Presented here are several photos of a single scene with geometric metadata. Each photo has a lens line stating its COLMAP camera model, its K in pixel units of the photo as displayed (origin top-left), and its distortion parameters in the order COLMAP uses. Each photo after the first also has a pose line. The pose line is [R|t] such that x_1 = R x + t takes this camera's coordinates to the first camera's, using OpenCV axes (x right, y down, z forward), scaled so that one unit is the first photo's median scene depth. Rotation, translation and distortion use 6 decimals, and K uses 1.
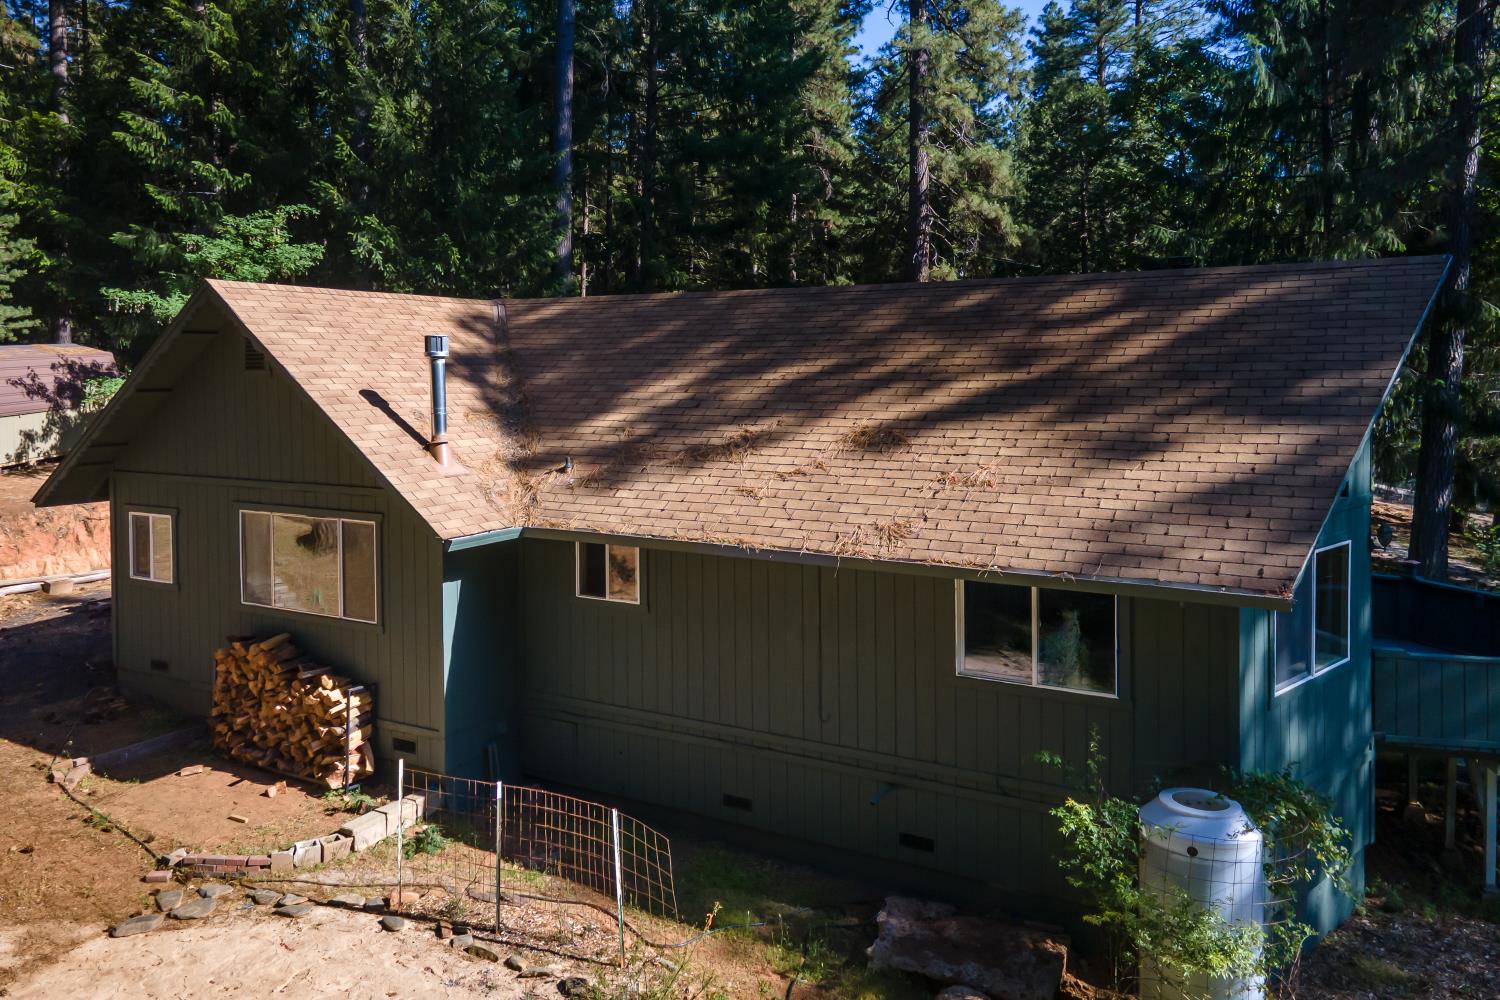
lens RADIAL K [[1036.0, 0, 723.4], [0, 1036.0, 501.5], [0, 0, 1]] dist [0.024796, 0.035861]
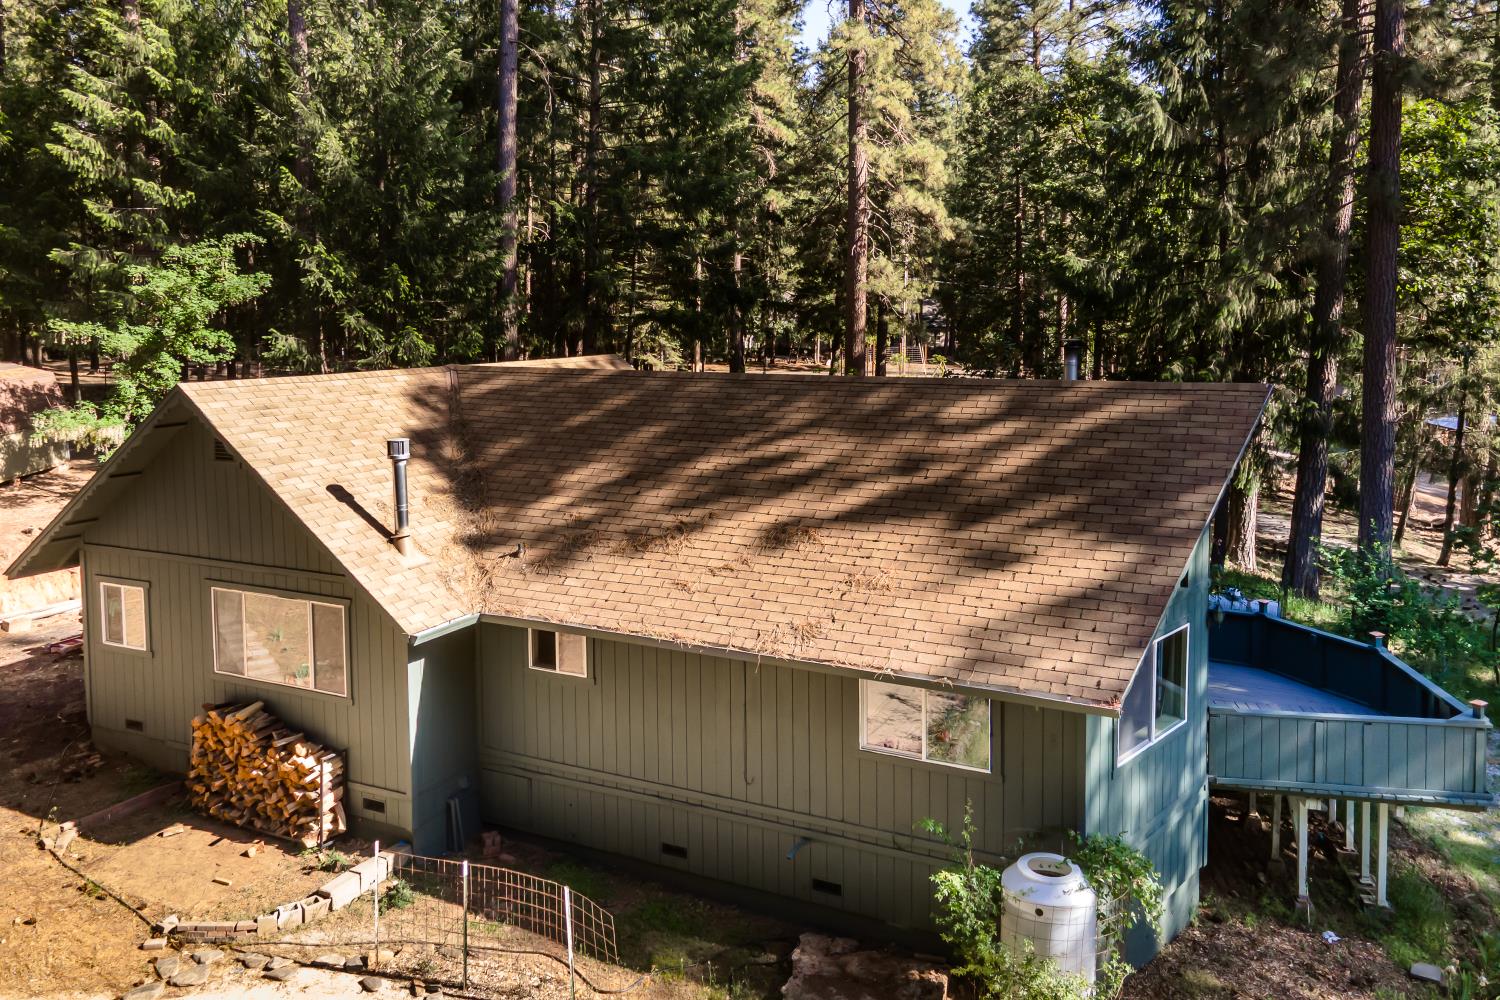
lens RADIAL K [[1094.5, 0, 755.3], [0, 1094.5, 438.6], [0, 0, 1]] dist [0.040209, 0.008660]
pose [[0.997422, -0.004589, 0.071613, 0.017368], [0.000788, 0.998593, 0.053014, -0.224003], [-0.071756, -0.052821, 0.996023, -0.187481]]
